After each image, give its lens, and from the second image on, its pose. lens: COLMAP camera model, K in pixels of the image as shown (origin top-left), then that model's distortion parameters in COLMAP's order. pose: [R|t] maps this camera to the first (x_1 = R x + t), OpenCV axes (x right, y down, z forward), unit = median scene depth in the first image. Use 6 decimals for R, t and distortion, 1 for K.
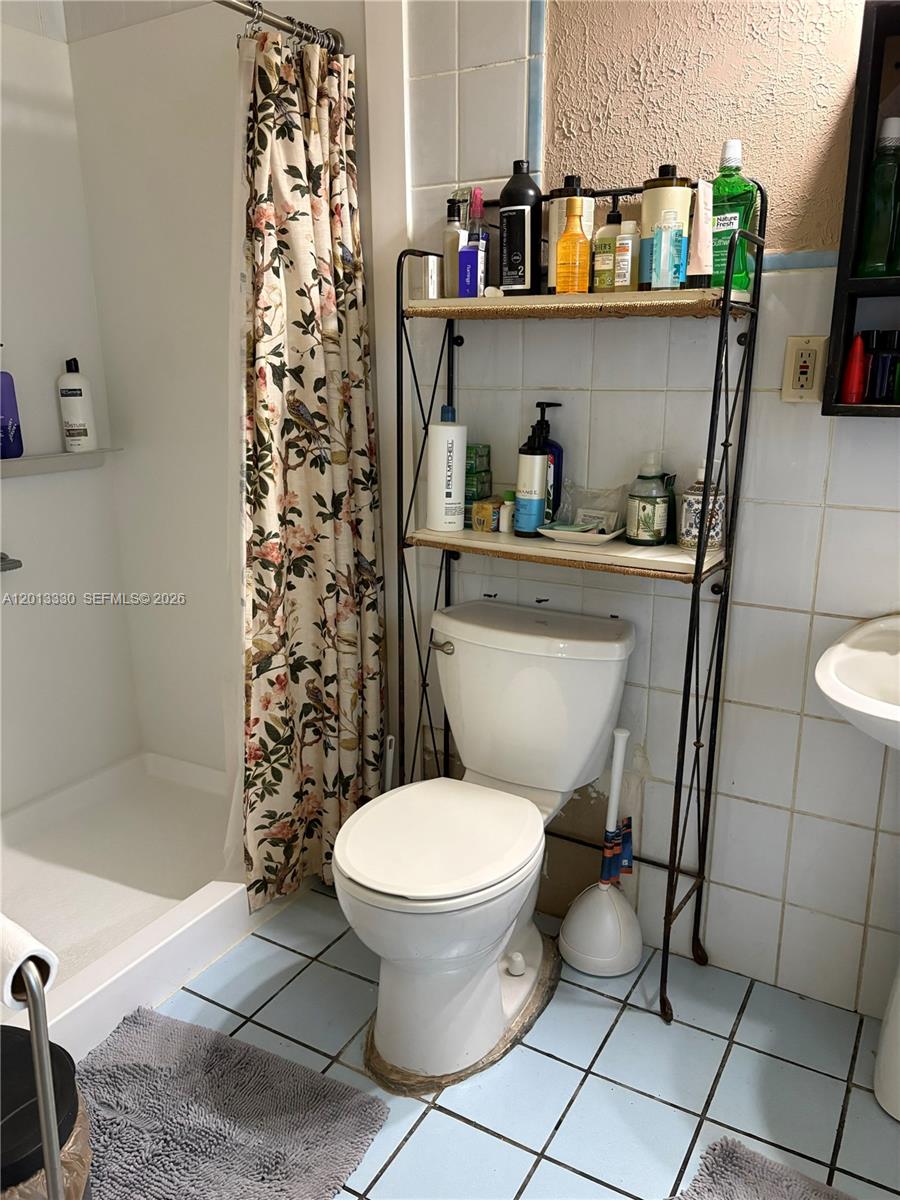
lens RADIAL K [[920.8, 0, 448.8], [0, 920.8, 605.3], [0, 0, 1]] dist [0.058414, -0.064735]
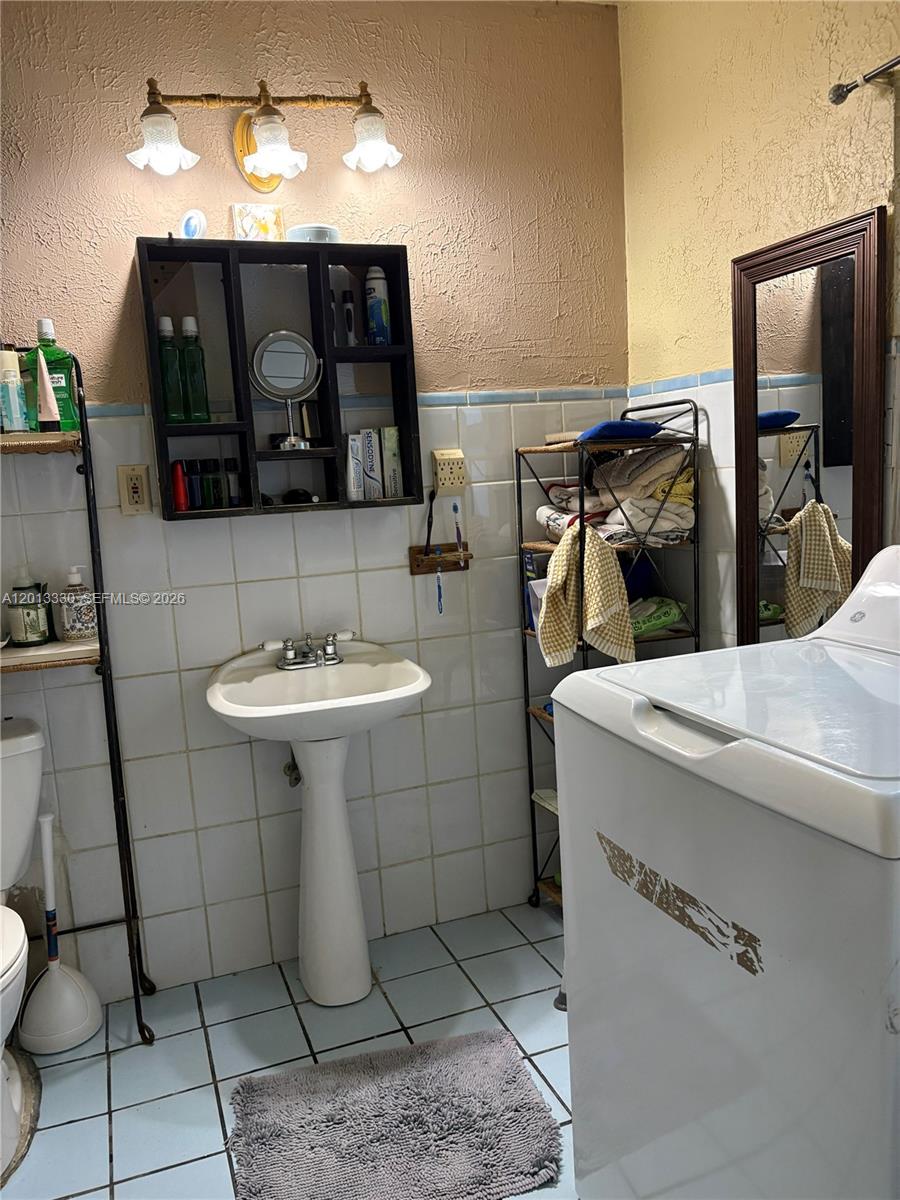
lens RADIAL K [[920.8, 0, 448.8], [0, 920.8, 605.3], [0, 0, 1]] dist [0.058414, -0.064735]
pose [[0.637616, -0.154864, 0.754628, -0.326690], [0.253762, 0.967135, -0.015940, 0.035301], [-0.727358, 0.201659, 0.655960, -0.140620]]
